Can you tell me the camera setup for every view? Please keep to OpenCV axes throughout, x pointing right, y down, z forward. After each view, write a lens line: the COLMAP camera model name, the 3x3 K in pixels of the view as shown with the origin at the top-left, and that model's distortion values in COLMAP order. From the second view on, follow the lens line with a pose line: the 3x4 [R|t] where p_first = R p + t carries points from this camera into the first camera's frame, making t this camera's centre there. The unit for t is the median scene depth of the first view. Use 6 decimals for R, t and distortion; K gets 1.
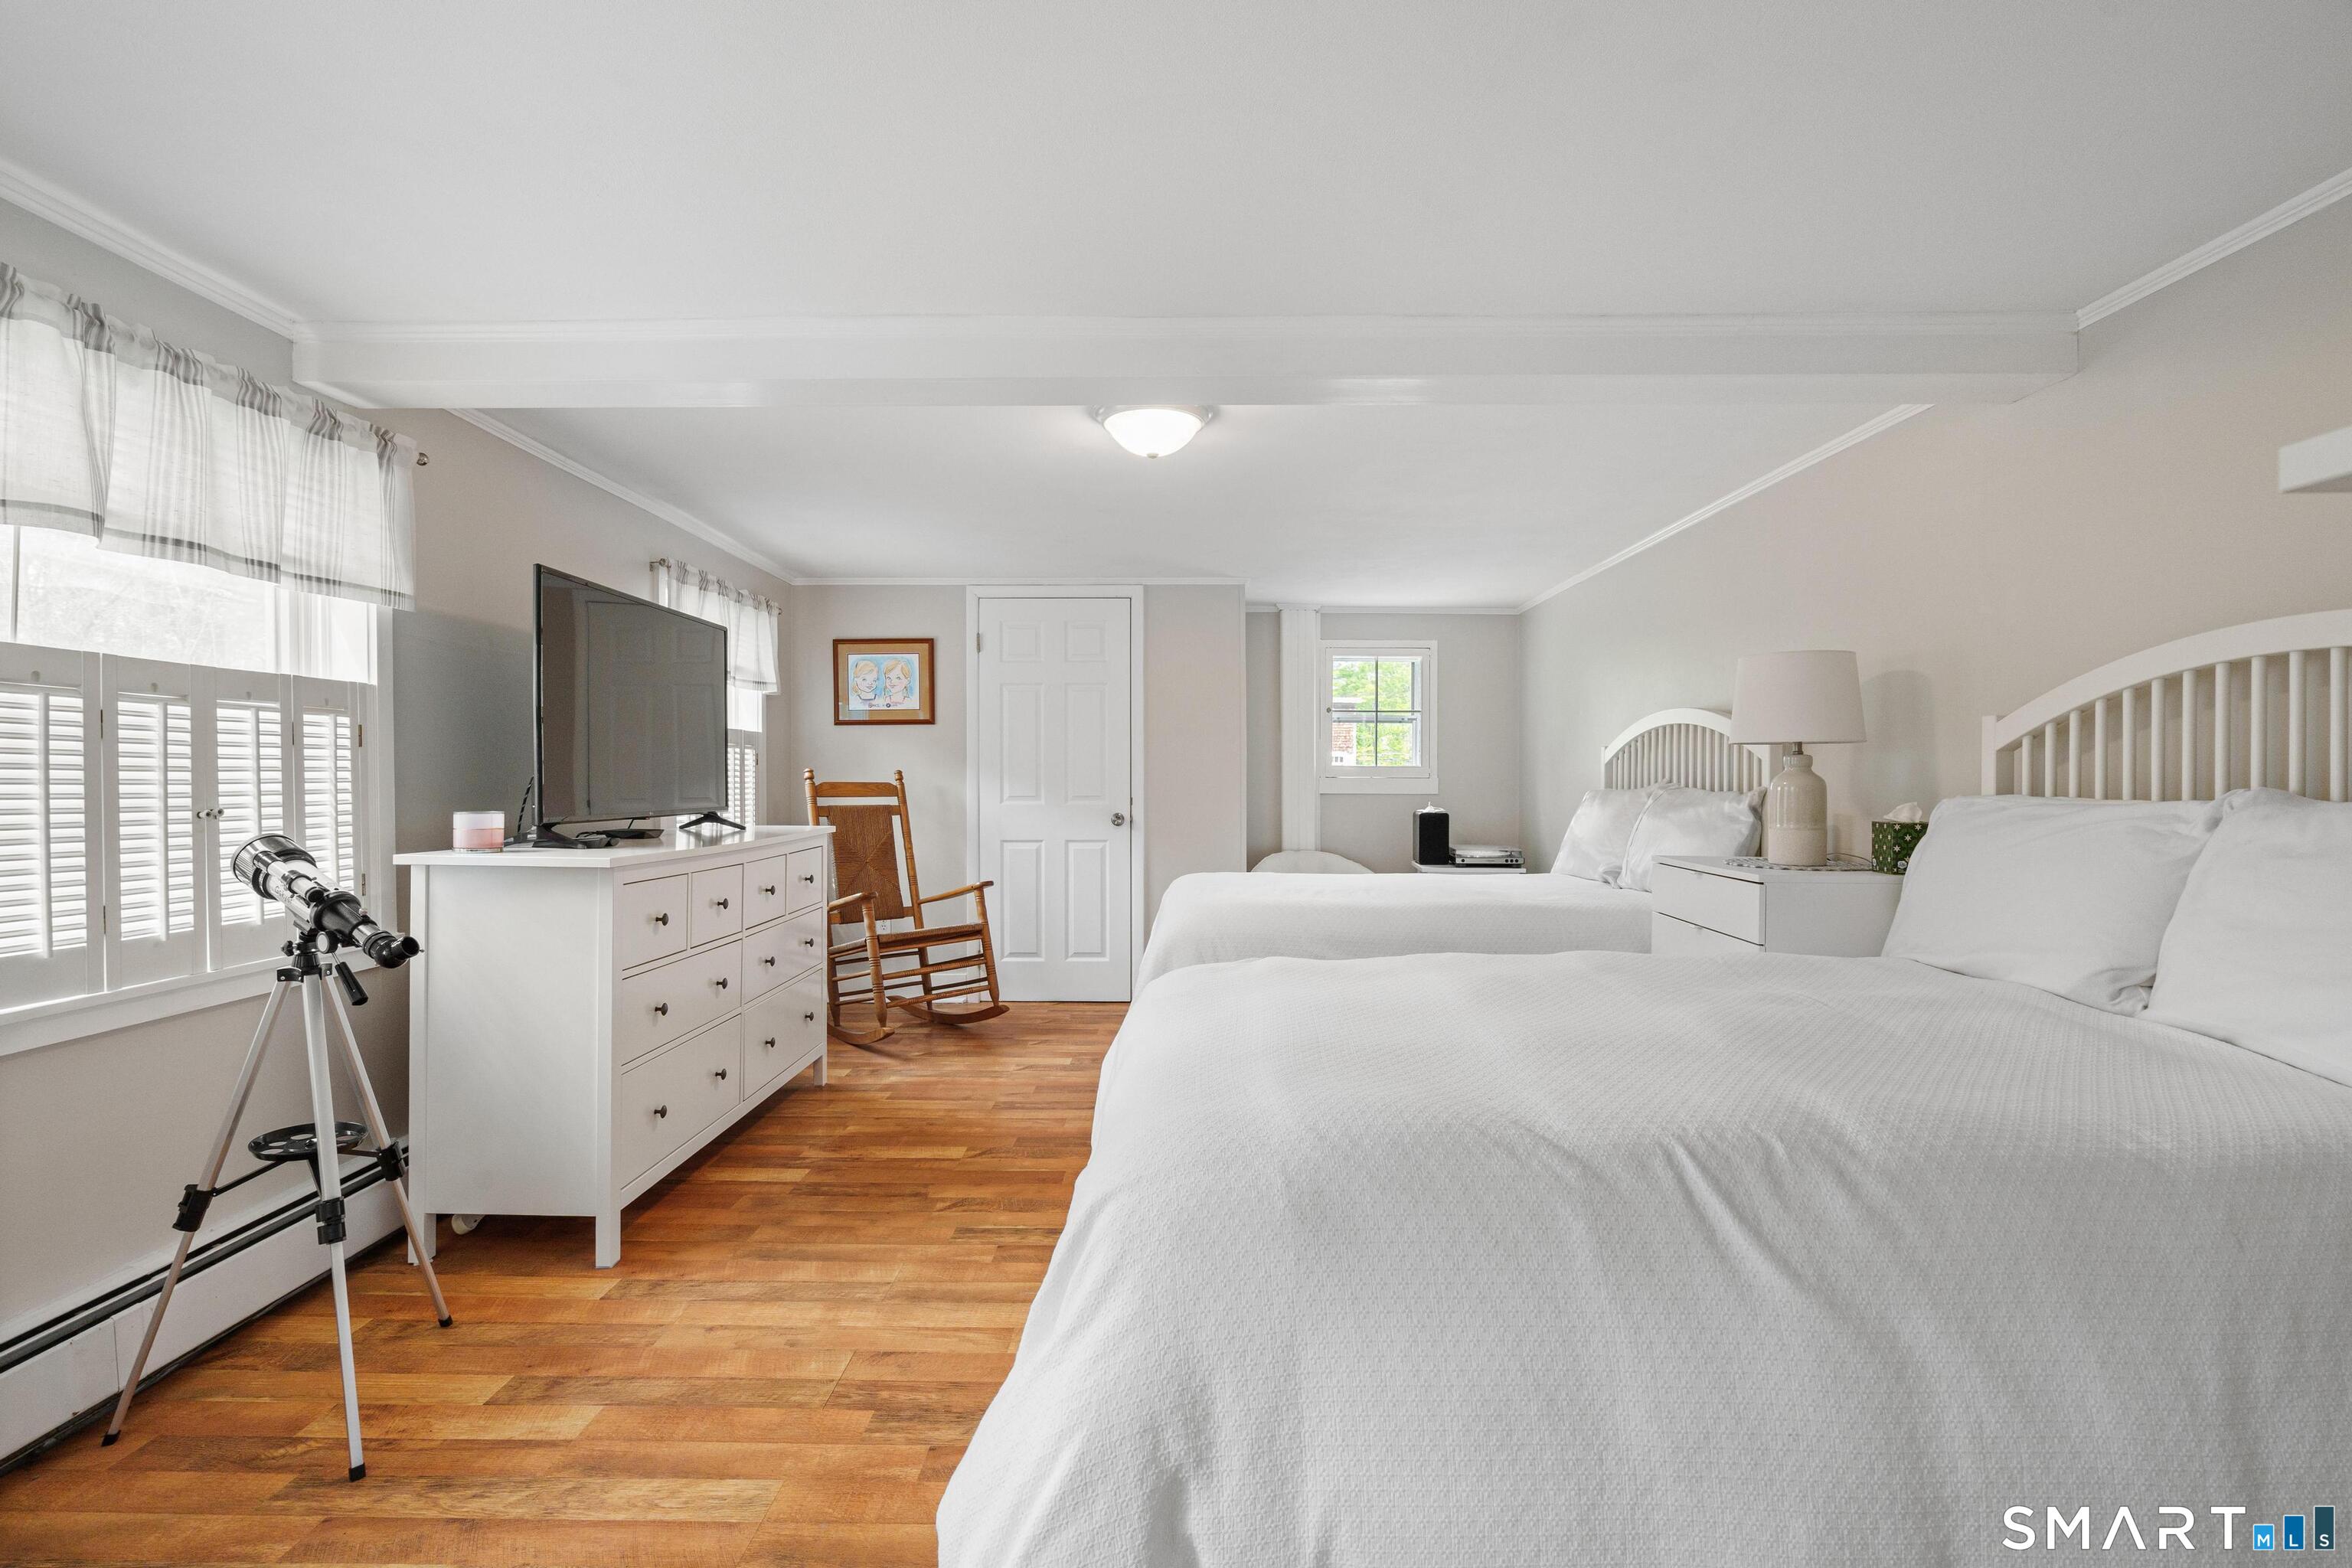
lens RADIAL K [[1077.4, 0, 1181.0], [0, 1077.4, 787.8], [0, 0, 1]] dist [0.003320, 0.000199]
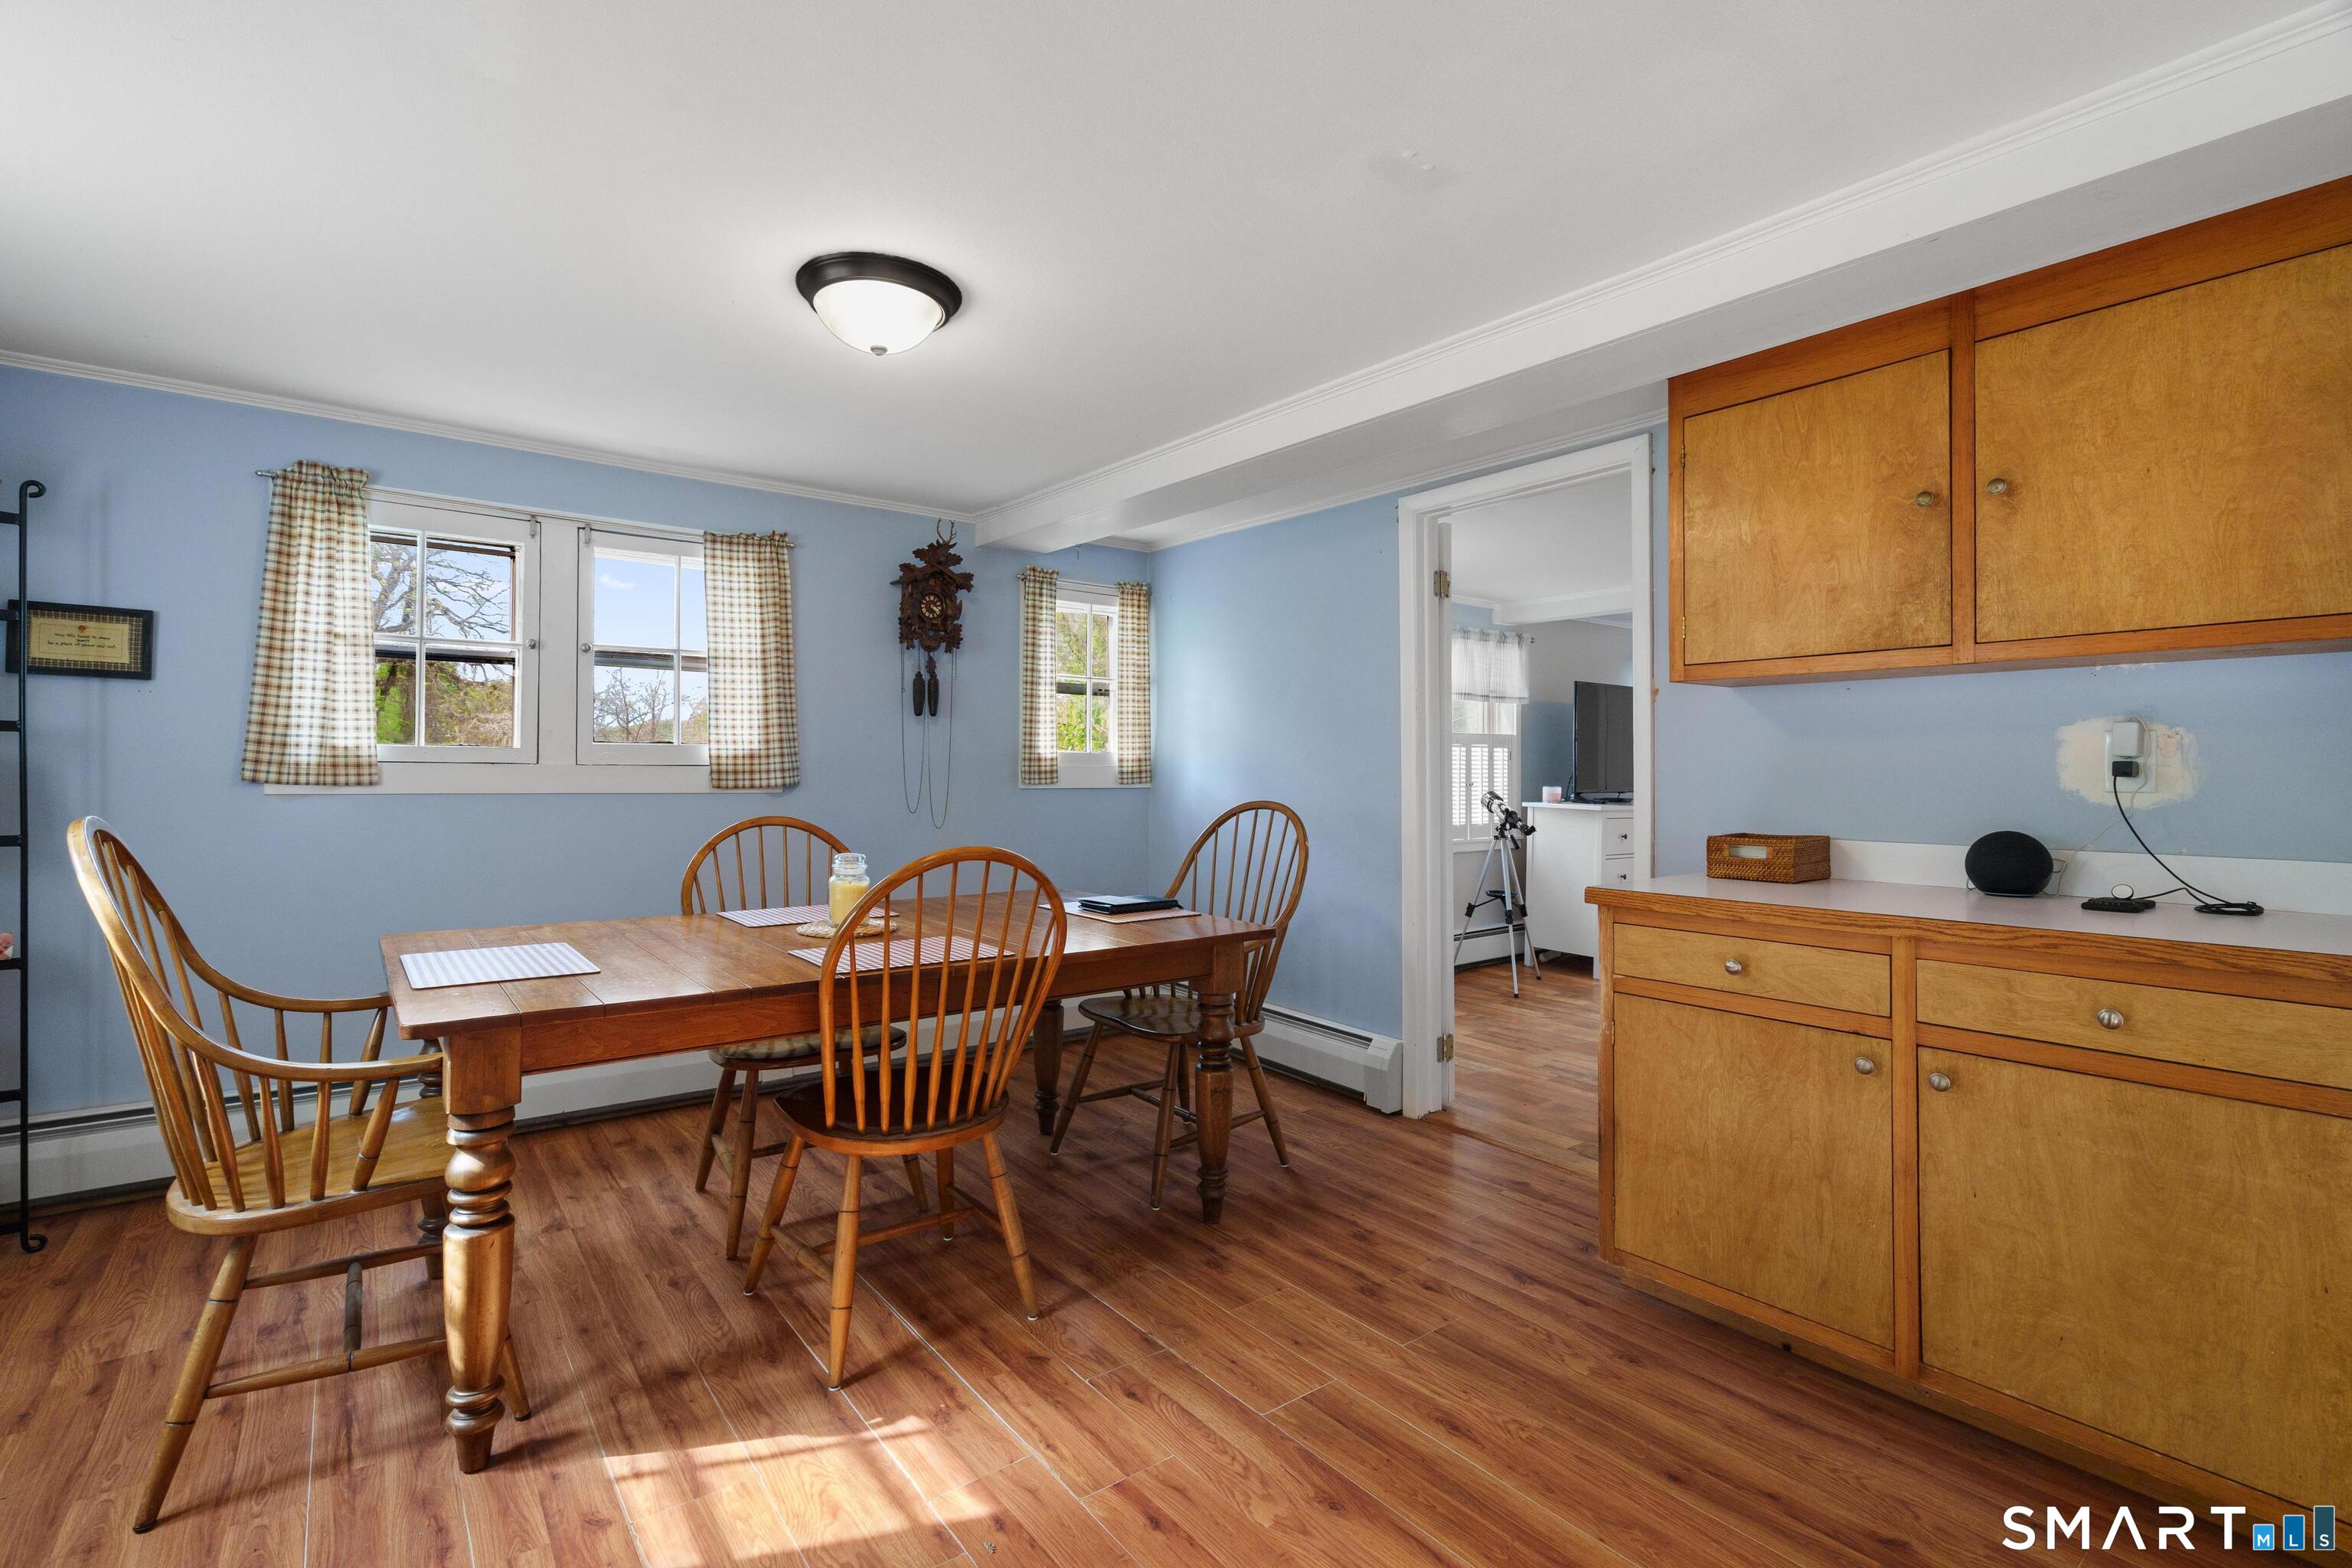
lens RADIAL K [[1077.4, 0, 1179.2], [0, 1077.4, 773.3], [0, 0, 1]] dist [0.003320, 0.000199]
pose [[0.620743, 0.003758, -0.784005, 0.781592], [-0.011279, 0.999928, -0.004137, 0.013066], [0.783933, 0.011411, 0.620741, -1.247291]]
